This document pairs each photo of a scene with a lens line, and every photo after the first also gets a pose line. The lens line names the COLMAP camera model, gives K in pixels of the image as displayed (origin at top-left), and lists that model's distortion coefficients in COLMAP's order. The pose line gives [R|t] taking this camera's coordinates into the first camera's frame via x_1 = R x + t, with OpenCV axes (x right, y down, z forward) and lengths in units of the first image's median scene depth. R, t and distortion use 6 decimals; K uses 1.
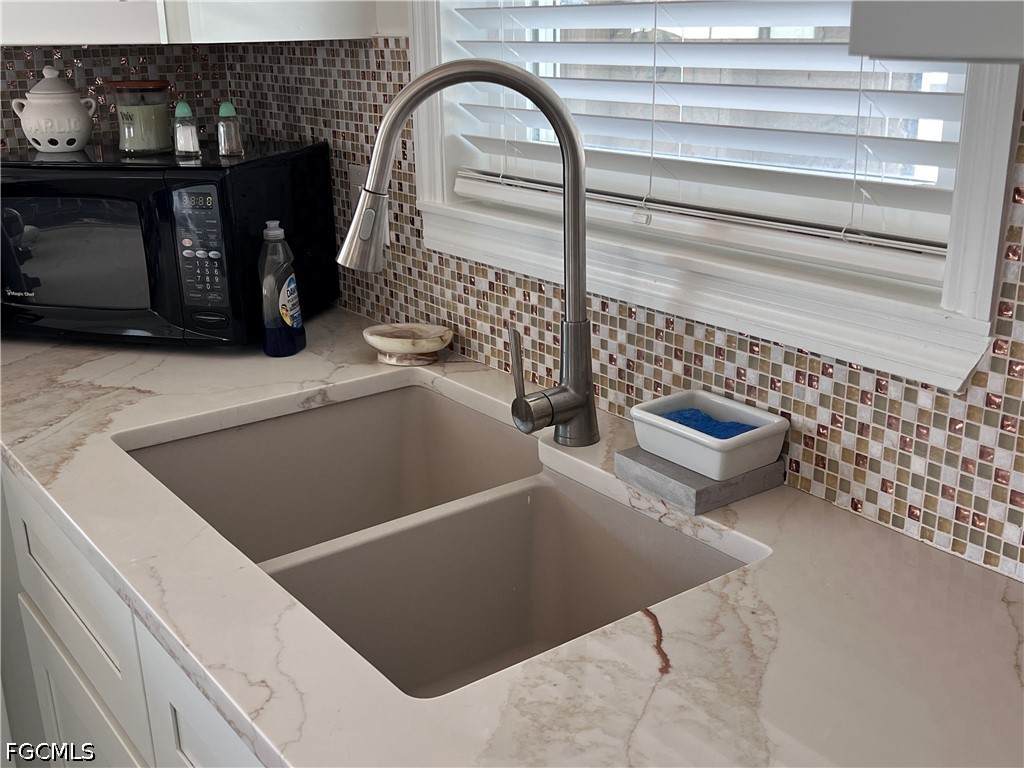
lens RADIAL K [[1107.4, 0, 511.5], [0, 1107.4, 385.4], [0, 0, 1]] dist [0.025764, 0.000000]
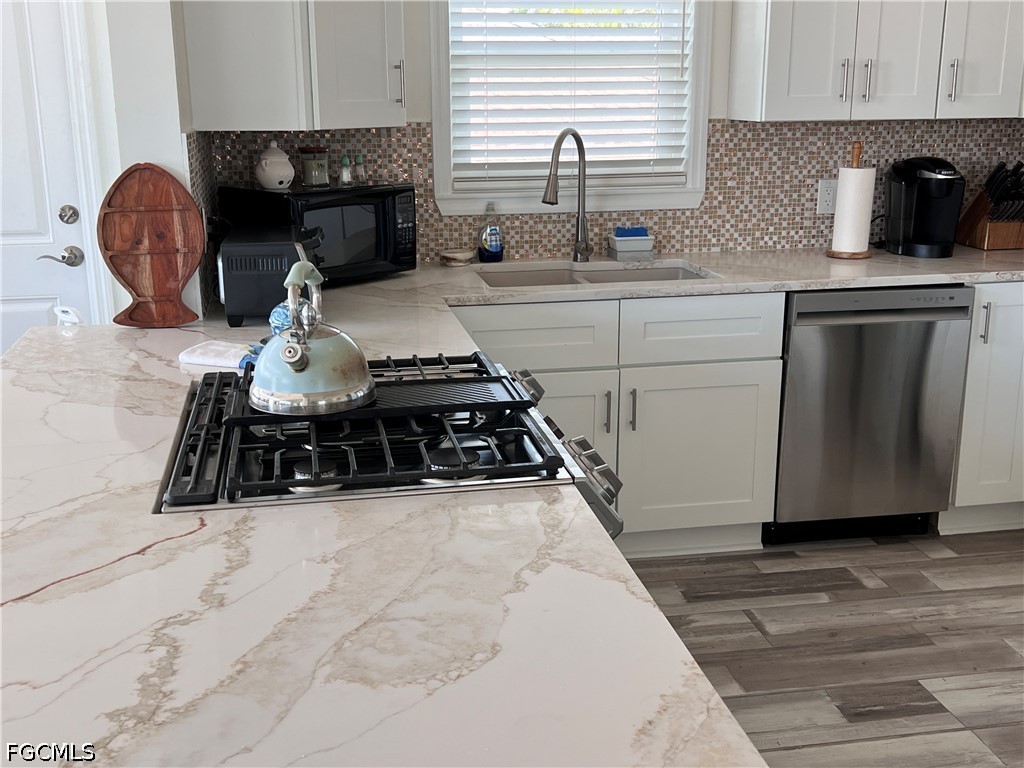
lens RADIAL K [[1107.4, 0, 509.8], [0, 1107.4, 390.1], [0, 0, 1]] dist [0.025764, 0.000000]
pose [[0.428925, -0.220335, 0.876057, -3.079659], [0.280611, 0.954319, 0.102628, 0.027594], [-0.858651, 0.201812, 0.471159, -0.126578]]
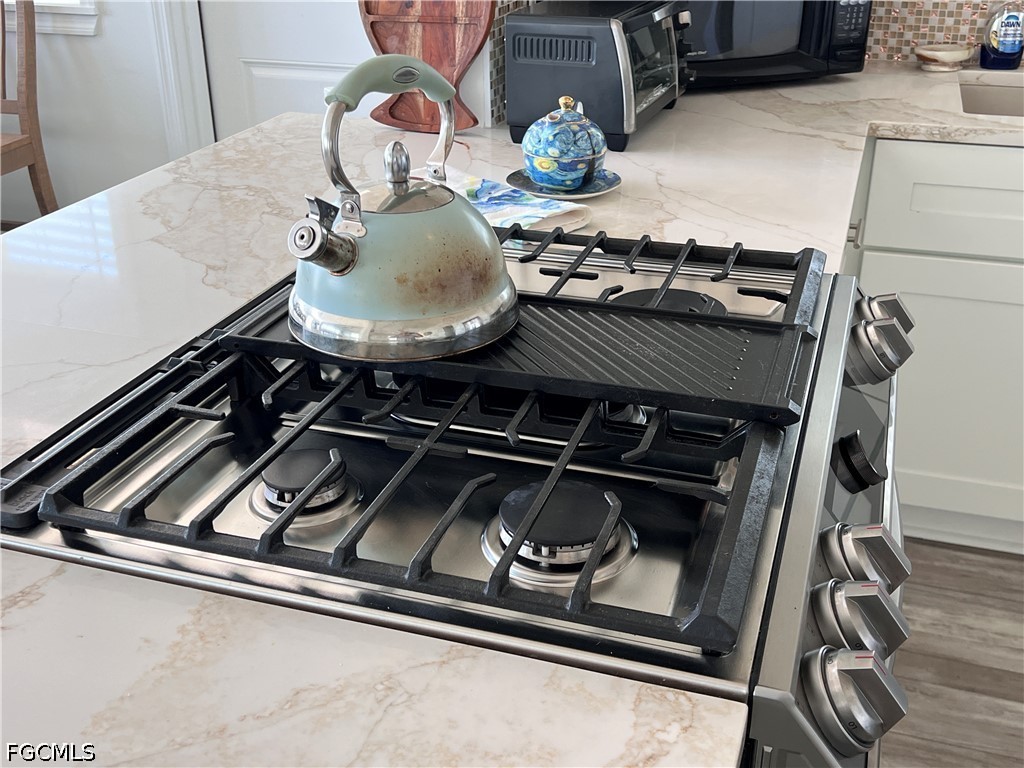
lens RADIAL K [[1107.4, 0, 510.3], [0, 1107.4, 383.9], [0, 0, 1]] dist [0.025764, 0.000000]
pose [[0.813689, -0.241529, 0.528748, -2.151401], [0.176513, 0.969306, 0.171138, 0.041280], [-0.553853, -0.045923, 0.831347, 0.113526]]
